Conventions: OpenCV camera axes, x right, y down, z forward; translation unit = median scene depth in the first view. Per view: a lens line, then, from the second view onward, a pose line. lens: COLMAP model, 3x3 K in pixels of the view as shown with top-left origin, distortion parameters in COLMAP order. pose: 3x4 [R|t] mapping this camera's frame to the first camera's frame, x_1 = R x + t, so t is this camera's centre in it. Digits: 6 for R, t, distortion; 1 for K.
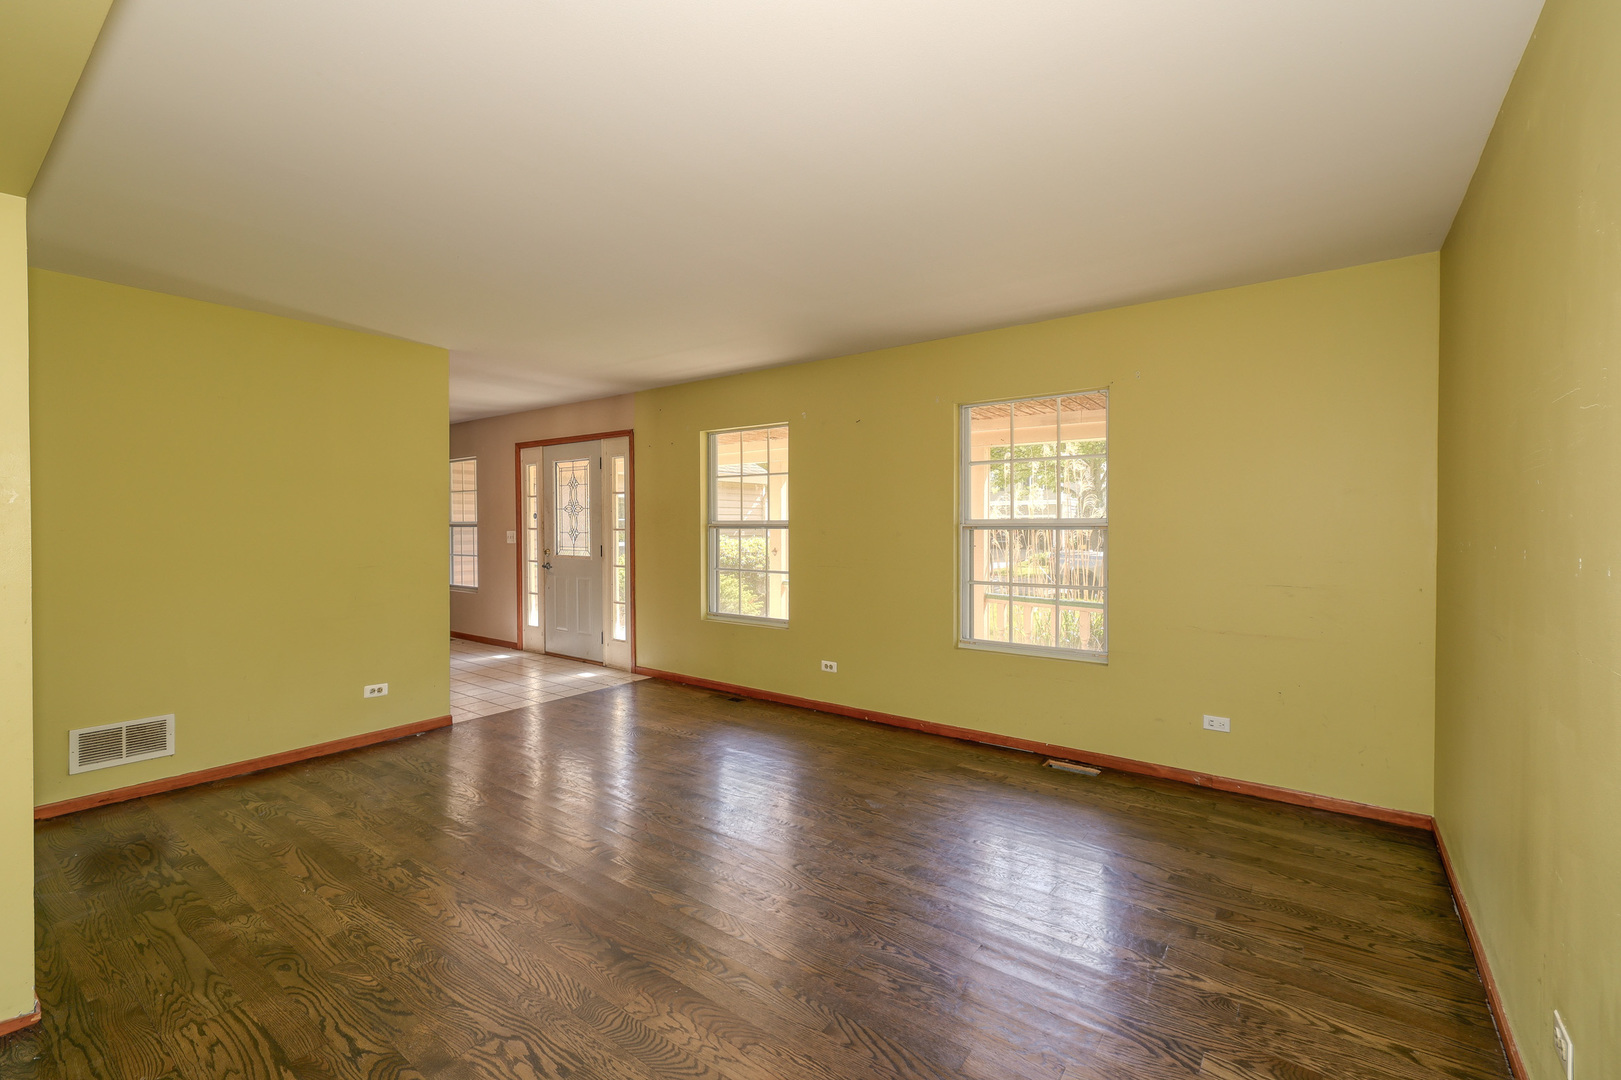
lens RADIAL K [[678.5, 0, 846.9], [0, 678.5, 531.4], [0, 0, 1]] dist [-0.000486, 0.000003]
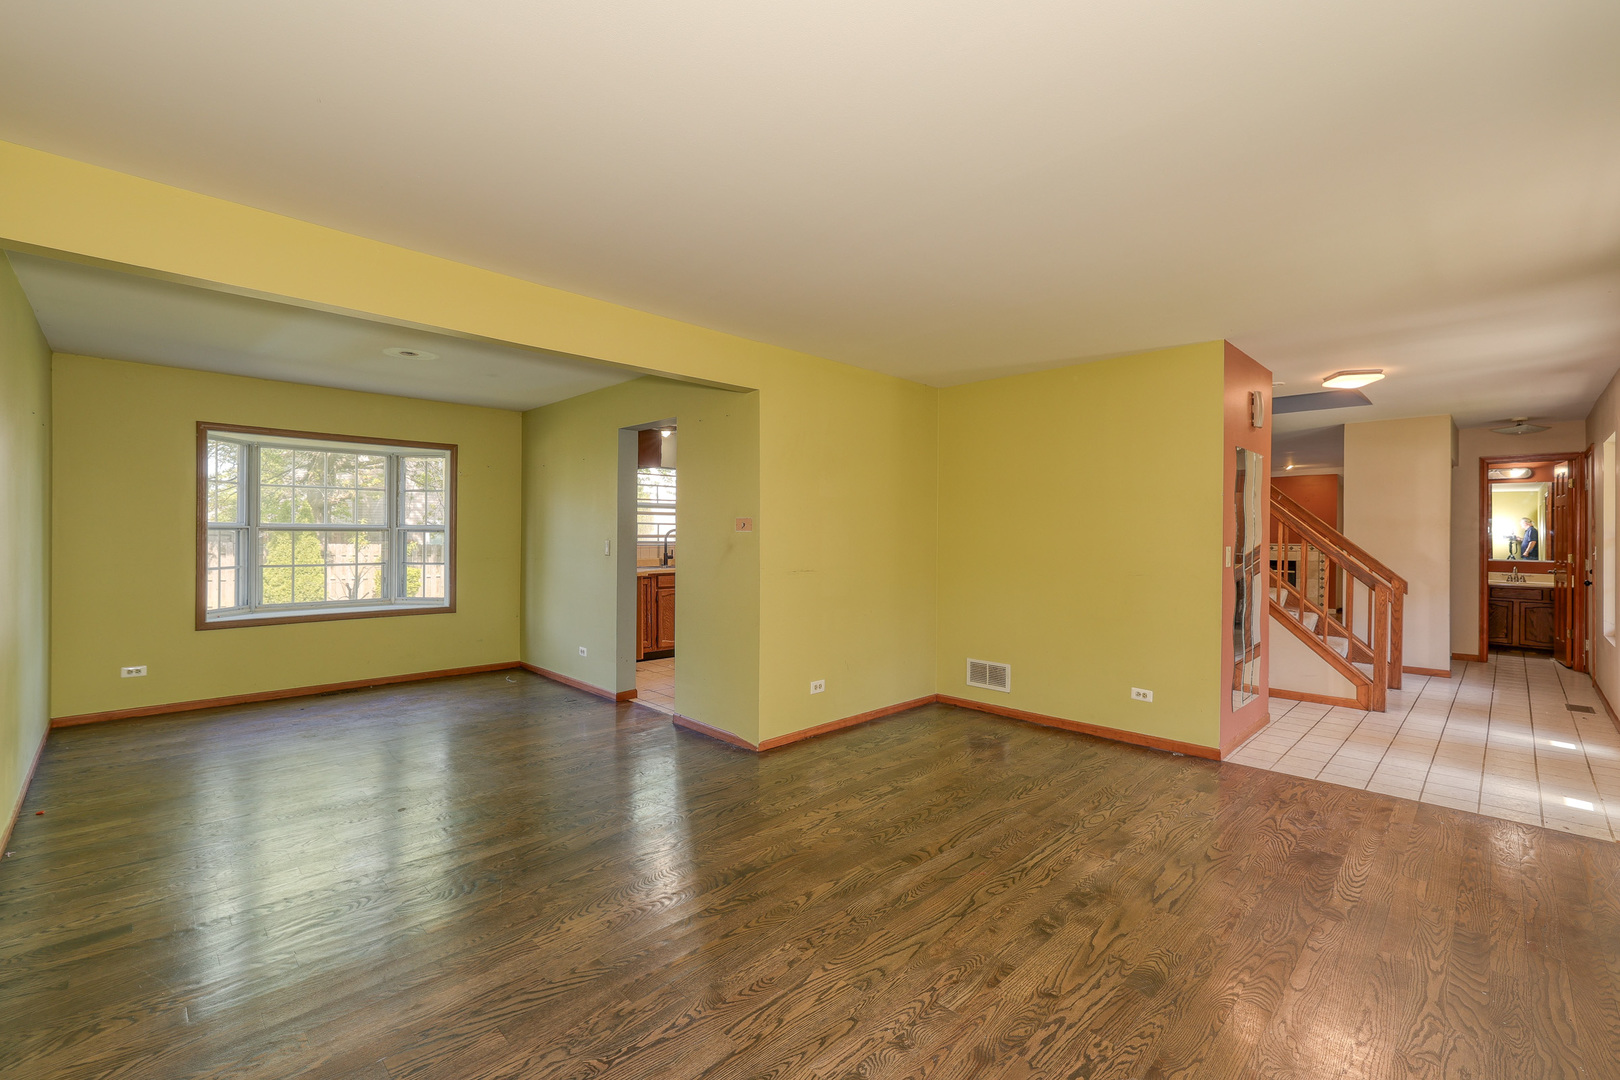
lens RADIAL K [[705.9, 0, 775.7], [0, 705.9, 532.1], [0, 0, 1]] dist [-0.001970, -0.000578]
pose [[-0.209758, -0.001649, -0.977752, 0.623326], [-0.016360, 0.999865, 0.001823, -0.009192], [0.977616, 0.016378, -0.209757, 0.874408]]
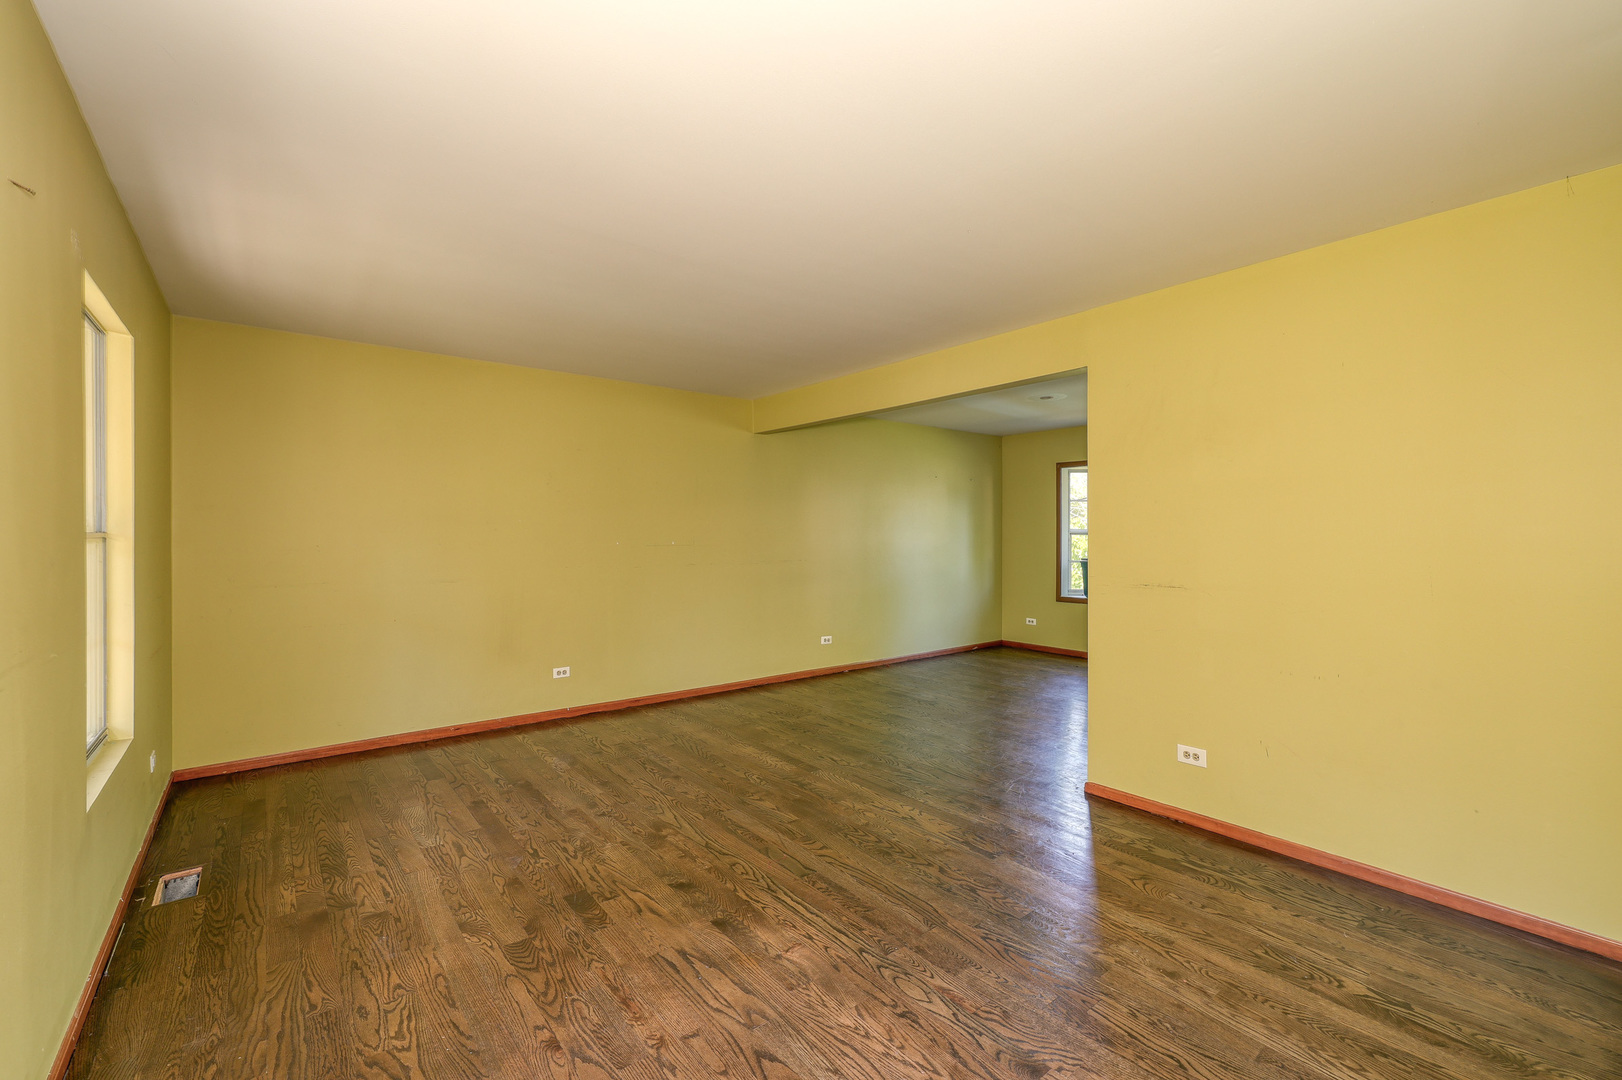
lens RADIAL K [[689.3, 0, 811.8], [0, 689.3, 533.3], [0, 0, 1]] dist [-0.000239, 0.000742]
pose [[-0.951568, 0.001491, 0.307435, -0.597704], [0.004694, 0.999942, 0.009680, -0.017241], [-0.307403, 0.010655, -0.951520, 1.749624]]
